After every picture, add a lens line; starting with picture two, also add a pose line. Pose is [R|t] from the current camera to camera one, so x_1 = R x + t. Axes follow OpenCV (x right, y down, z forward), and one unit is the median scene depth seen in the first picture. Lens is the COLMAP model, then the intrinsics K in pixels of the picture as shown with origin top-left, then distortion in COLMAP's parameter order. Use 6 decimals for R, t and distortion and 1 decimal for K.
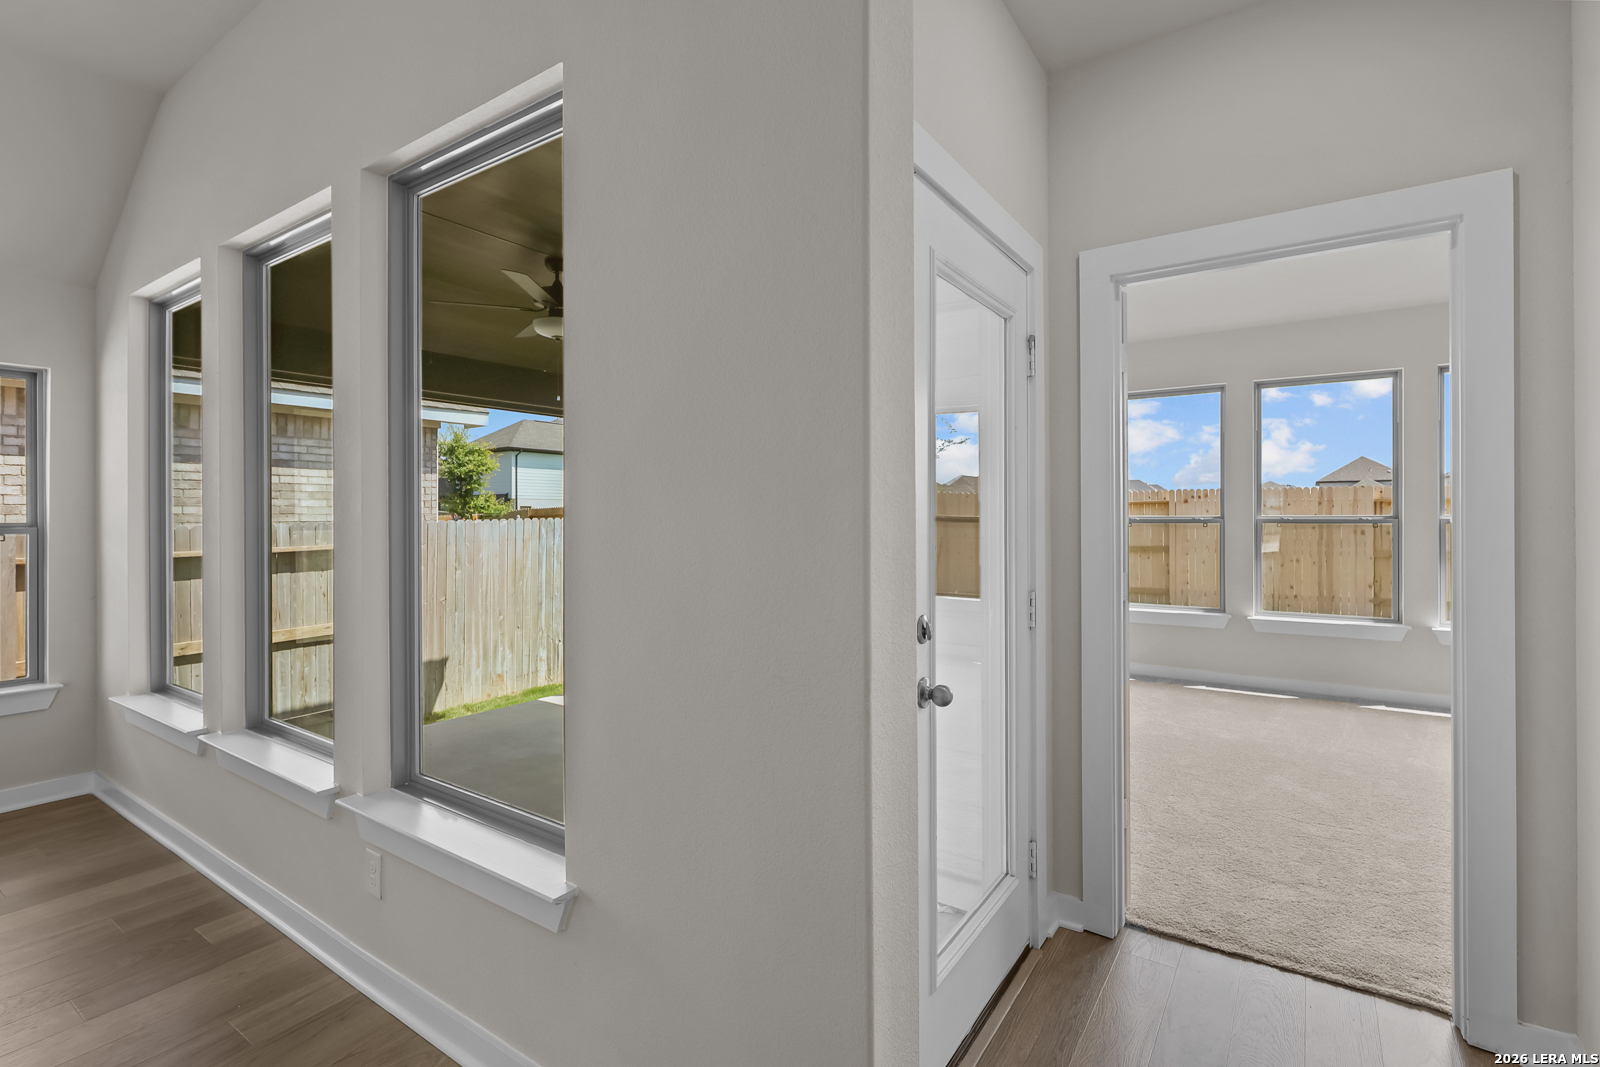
lens RADIAL K [[737.9, 0, 809.5], [0, 737.9, 521.2], [0, 0, 1]] dist [-0.006046, 0.001236]
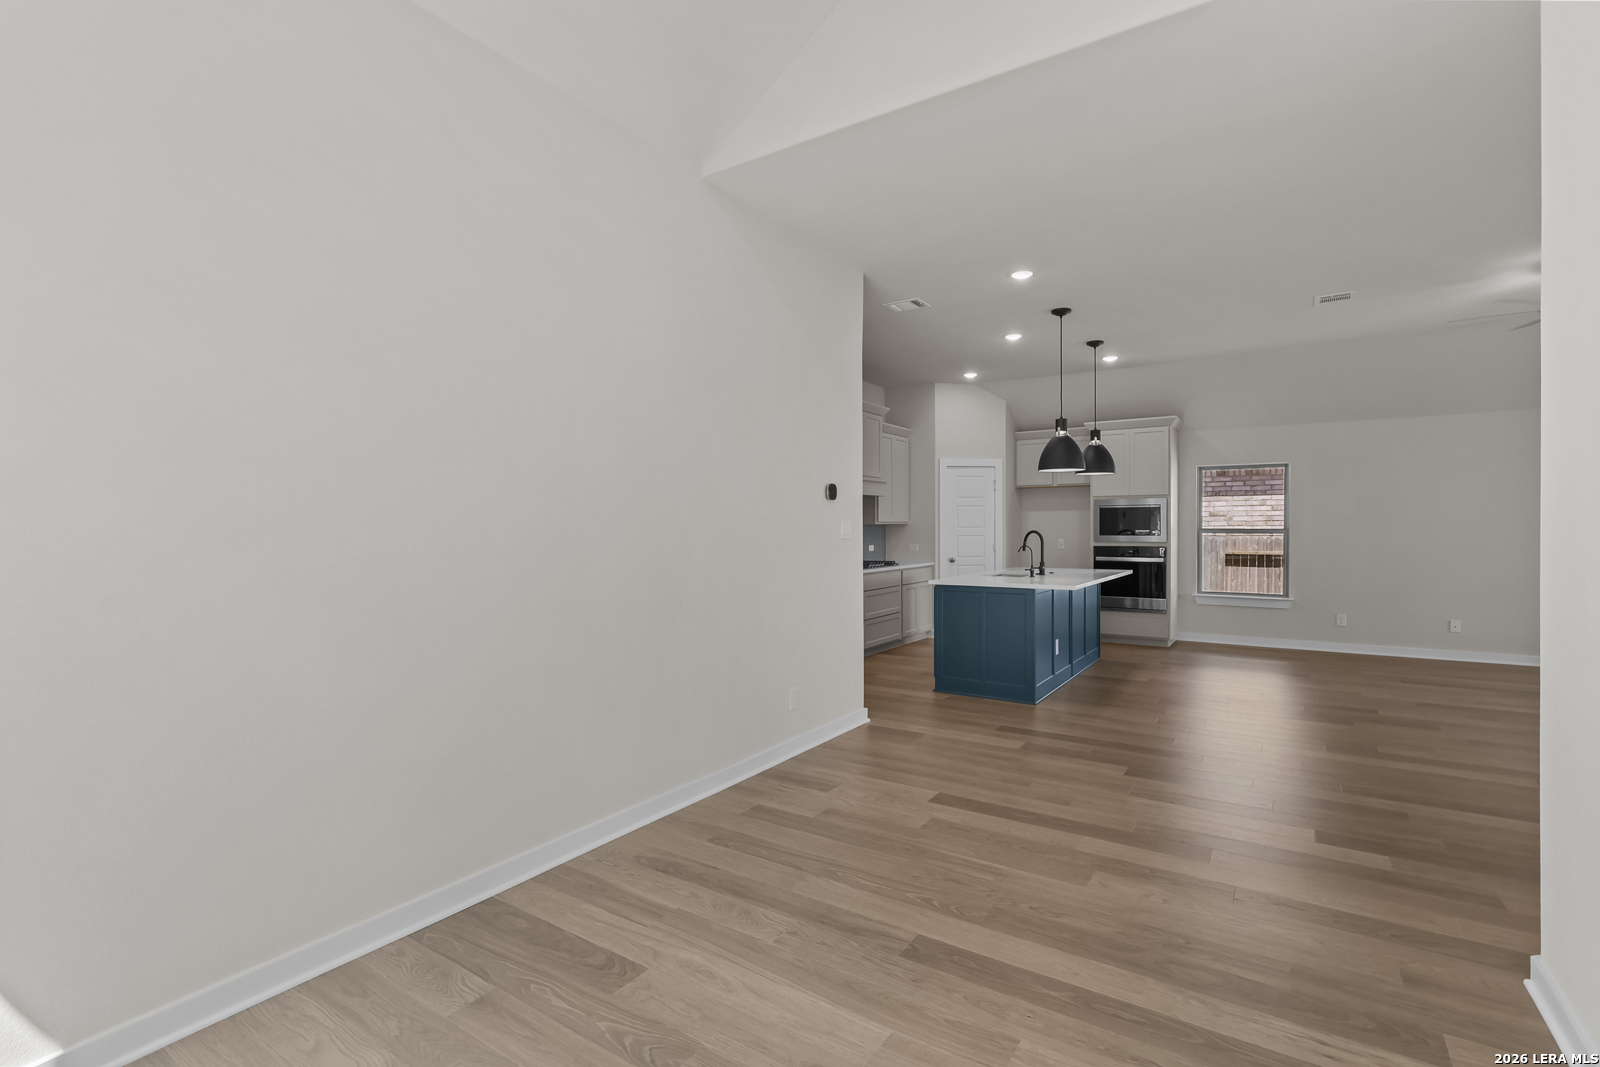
lens RADIAL K [[737.9, 0, 792.7], [0, 737.9, 535.5], [0, 0, 1]] dist [-0.006046, 0.001236]
pose [[0.010836, 0.011015, -0.999881, 5.277483], [-0.007323, 0.999913, 0.010936, 0.033531], [0.999914, 0.007204, 0.010916, -2.480181]]
